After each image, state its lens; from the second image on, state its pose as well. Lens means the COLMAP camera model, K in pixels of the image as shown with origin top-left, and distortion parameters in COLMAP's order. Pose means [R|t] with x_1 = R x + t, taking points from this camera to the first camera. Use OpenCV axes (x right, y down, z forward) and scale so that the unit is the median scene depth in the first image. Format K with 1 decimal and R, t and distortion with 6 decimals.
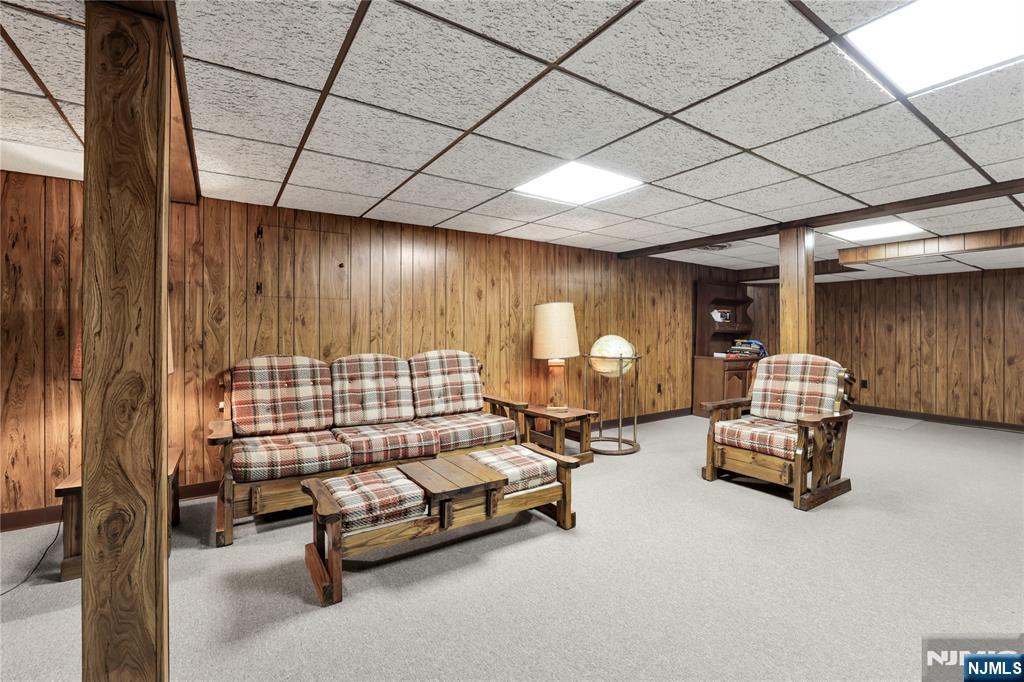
lens RADIAL K [[444.1, 0, 515.6], [0, 444.1, 331.7], [0, 0, 1]] dist [-0.029668, 0.000432]
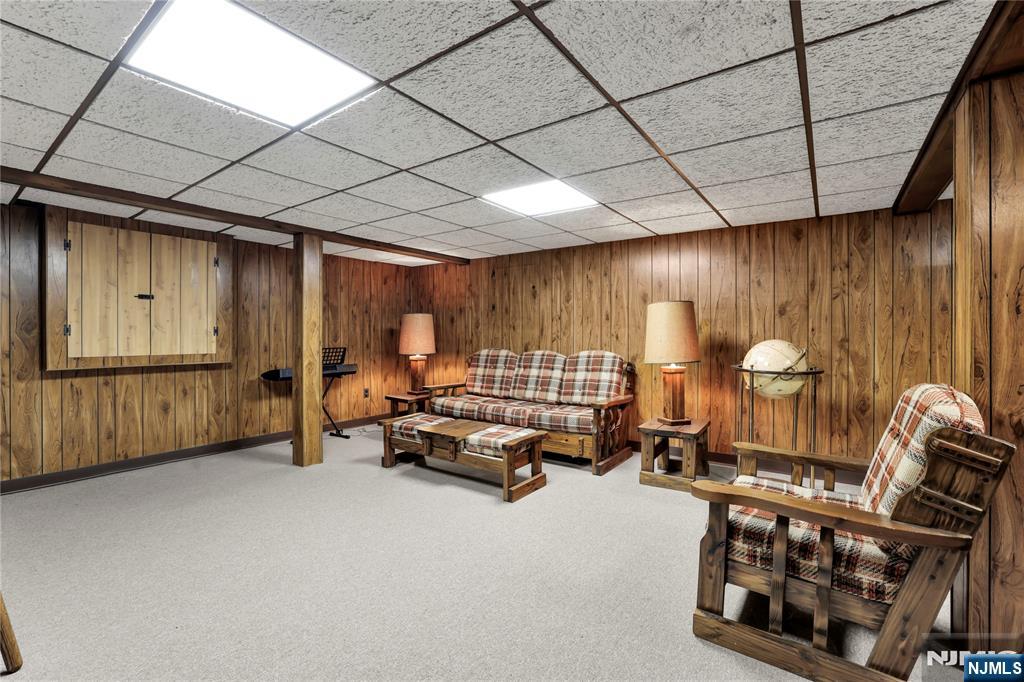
lens RADIAL K [[444.1, 0, 517.0], [0, 444.1, 336.6], [0, 0, 1]] dist [-0.029668, 0.000432]
pose [[0.359898, 0.006879, -0.932966, 0.952009], [-0.003099, 0.999976, 0.006178, -0.000861], [0.932986, 0.000668, 0.359911, 0.461986]]
